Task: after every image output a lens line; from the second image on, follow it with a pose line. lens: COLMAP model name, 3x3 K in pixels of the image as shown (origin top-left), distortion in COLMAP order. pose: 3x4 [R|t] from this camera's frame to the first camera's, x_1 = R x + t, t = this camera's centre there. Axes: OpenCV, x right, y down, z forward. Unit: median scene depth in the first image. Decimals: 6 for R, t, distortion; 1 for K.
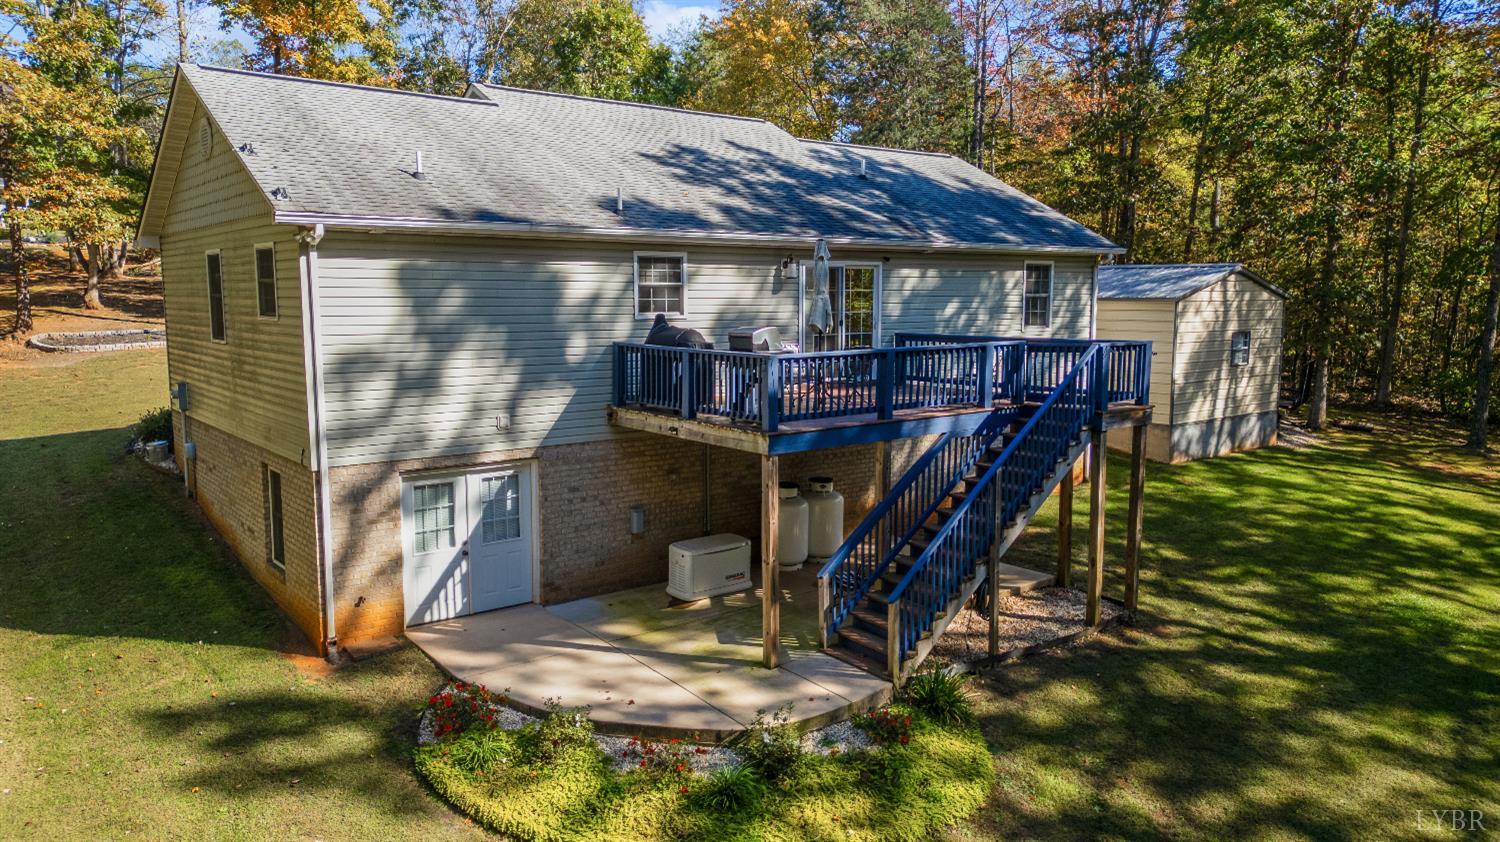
lens RADIAL K [[1044.9, 0, 742.6], [0, 1044.9, 424.3], [0, 0, 1]] dist [0.153057, -0.169436]
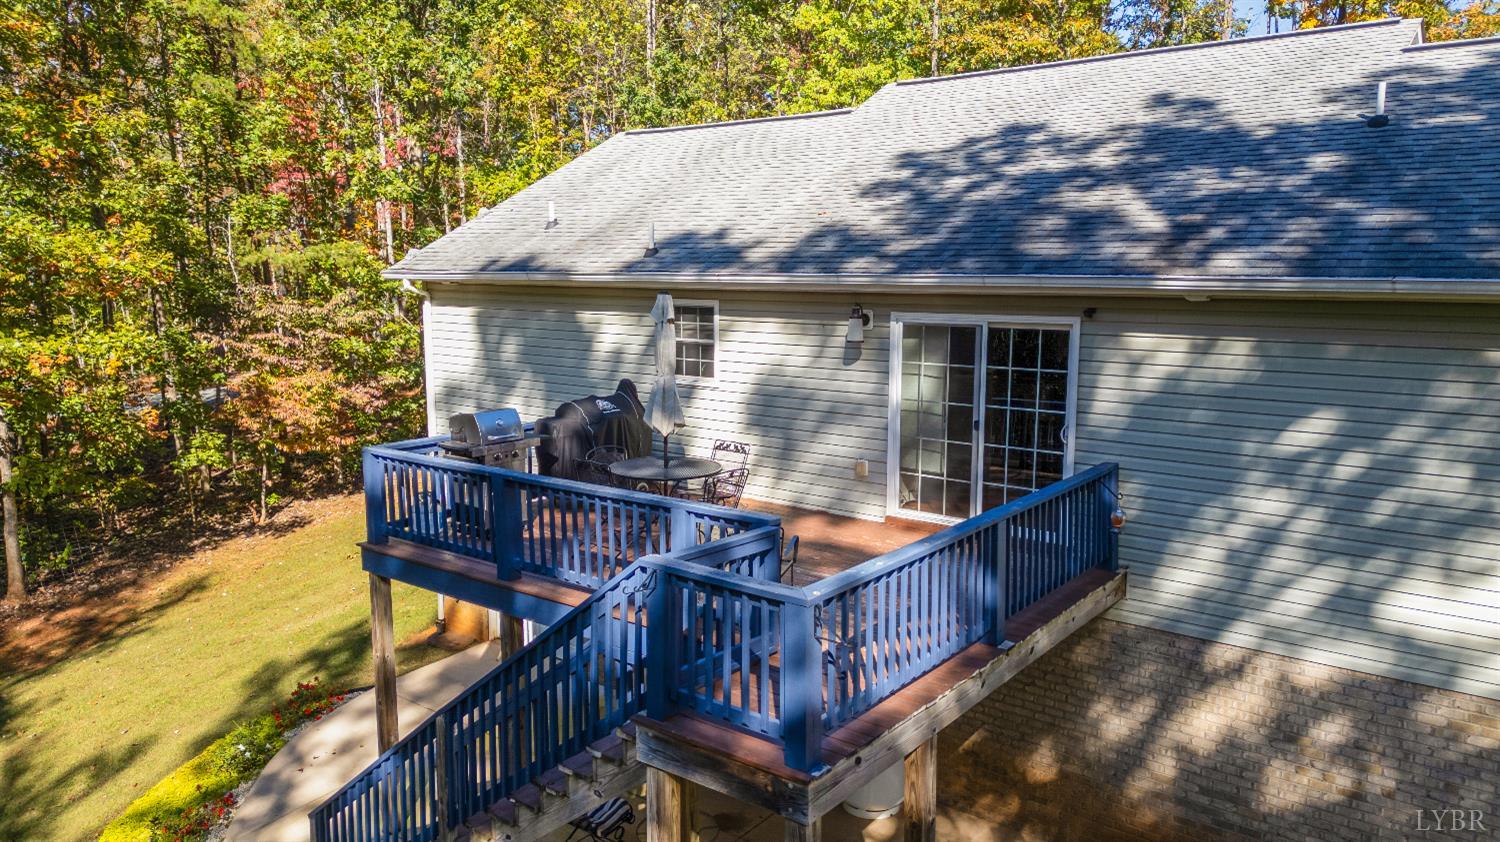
lens RADIAL K [[1026.6, 0, 744.0], [0, 1026.6, 427.7], [0, 0, 1]] dist [0.177094, -0.216511]
pose [[0.242597, 0.151927, -0.958157, 0.670235], [-0.122807, 0.984525, 0.125014, -0.168847], [0.962323, 0.087341, 0.257501, 0.837428]]
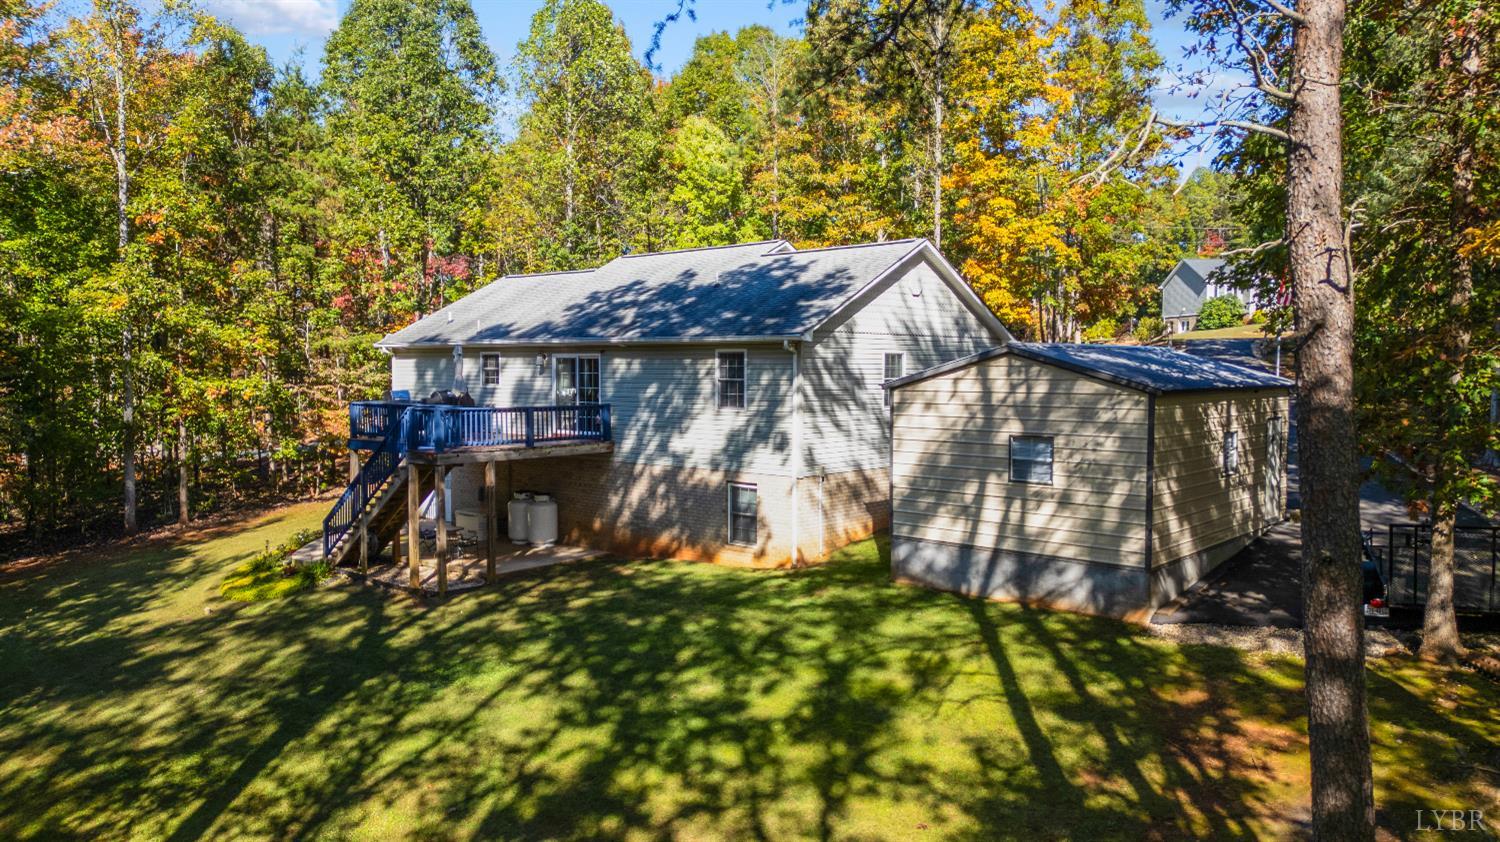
lens RADIAL K [[1044.9, 0, 742.6], [0, 1044.9, 424.3], [0, 0, 1]] dist [0.153057, -0.169436]
pose [[0.178493, 0.054641, -0.982423, 1.807489], [-0.125131, 0.991611, 0.032418, -0.151295], [0.975952, 0.117145, 0.183833, 1.090078]]
